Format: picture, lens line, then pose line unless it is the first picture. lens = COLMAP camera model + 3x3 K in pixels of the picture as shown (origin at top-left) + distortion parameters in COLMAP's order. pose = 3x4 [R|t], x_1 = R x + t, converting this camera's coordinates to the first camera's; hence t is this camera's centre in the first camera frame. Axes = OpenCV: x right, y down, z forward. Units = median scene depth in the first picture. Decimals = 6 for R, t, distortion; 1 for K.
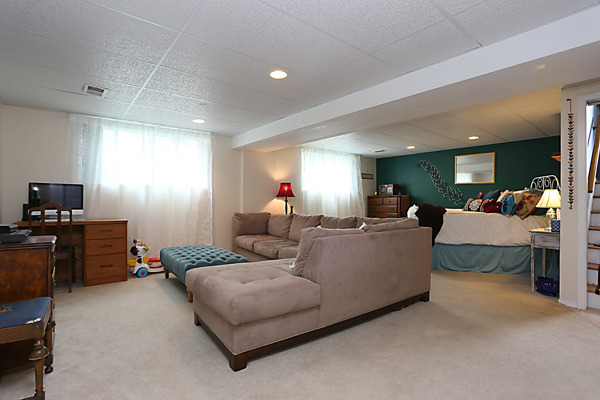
lens RADIAL K [[292.8, 0, 301.4], [0, 292.8, 202.1], [0, 0, 1]] dist [-0.039653, 0.007012]
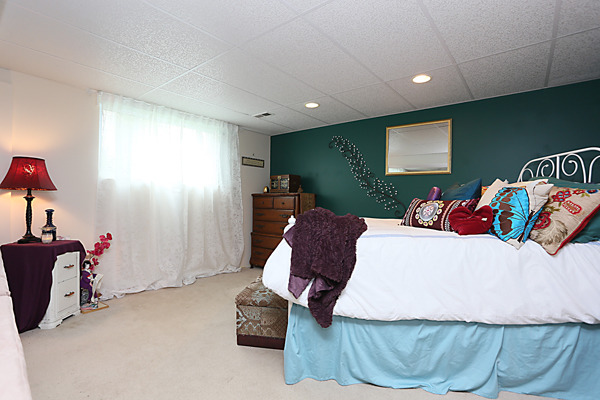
lens RADIAL K [[292.8, 0, 299.0], [0, 292.8, 200.1], [0, 0, 1]] dist [-0.039653, 0.007012]
pose [[0.979816, 0.015985, 0.199260, 0.237060], [-0.013365, 0.999806, -0.014486, -0.000227], [-0.199453, 0.011530, 0.979840, 0.449060]]
